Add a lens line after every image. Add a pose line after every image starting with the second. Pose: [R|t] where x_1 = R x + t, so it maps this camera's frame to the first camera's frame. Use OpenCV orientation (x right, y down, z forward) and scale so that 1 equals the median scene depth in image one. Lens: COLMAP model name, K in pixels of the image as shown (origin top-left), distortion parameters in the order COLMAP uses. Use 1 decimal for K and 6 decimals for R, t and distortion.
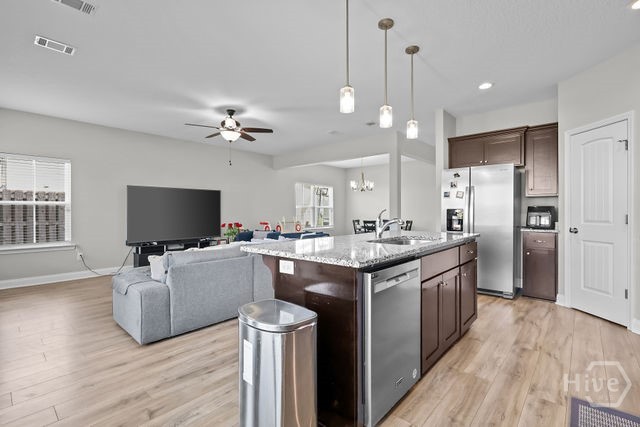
lens RADIAL K [[292.7, 0, 320.0], [0, 292.7, 213.5], [0, 0, 1]] dist [0.001751, 0.000404]
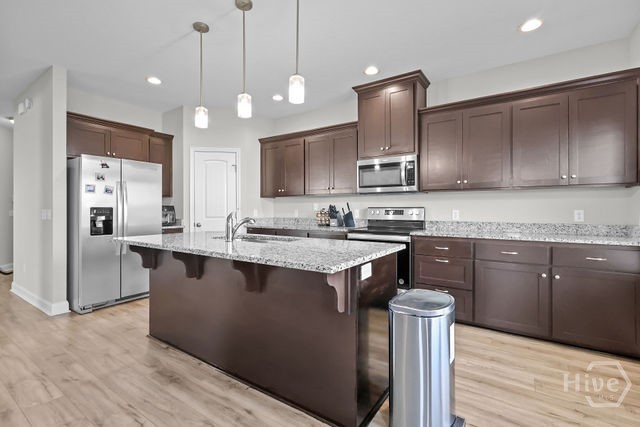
lens RADIAL K [[292.7, 0, 320.0], [0, 292.7, 213.5], [0, 0, 1]] dist [0.001751, 0.000404]
pose [[-0.120634, -0.011241, 0.992633, -0.486705], [0.006543, 0.999905, 0.012119, -0.005575], [-0.992676, 0.007956, -0.120549, 0.605060]]
